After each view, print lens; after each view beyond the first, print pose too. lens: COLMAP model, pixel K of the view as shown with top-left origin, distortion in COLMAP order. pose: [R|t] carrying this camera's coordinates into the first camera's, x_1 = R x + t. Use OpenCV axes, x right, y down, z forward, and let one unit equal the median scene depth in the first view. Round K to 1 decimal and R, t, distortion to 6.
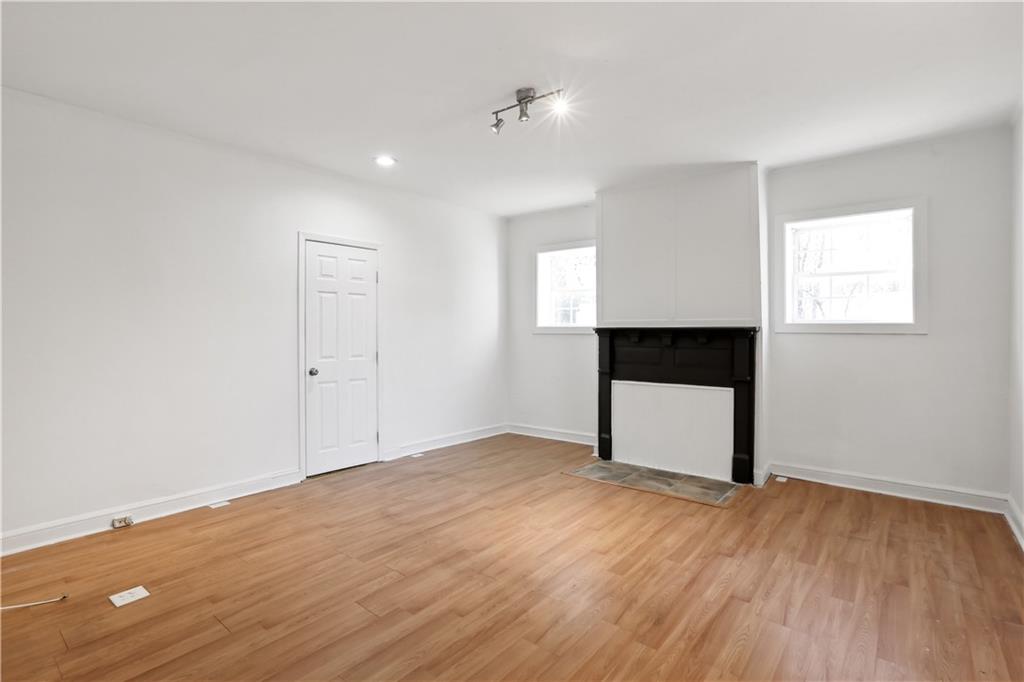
lens RADIAL K [[478.6, 0, 510.5], [0, 478.6, 336.7], [0, 0, 1]] dist [-0.013769, 0.000279]
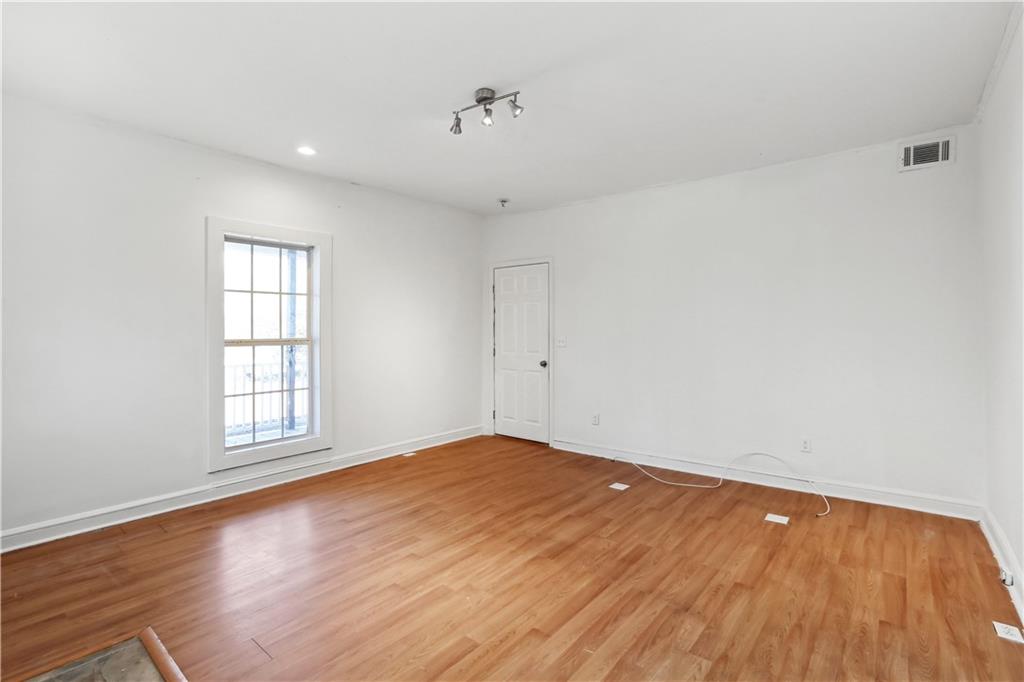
lens RADIAL K [[478.6, 0, 510.5], [0, 478.6, 336.7], [0, 0, 1]] dist [-0.013769, 0.000279]
pose [[-0.999946, 0.007431, 0.007288, -0.023816], [0.007594, 0.999717, 0.022553, -0.027654], [-0.007118, 0.022608, -0.999719, 2.116873]]
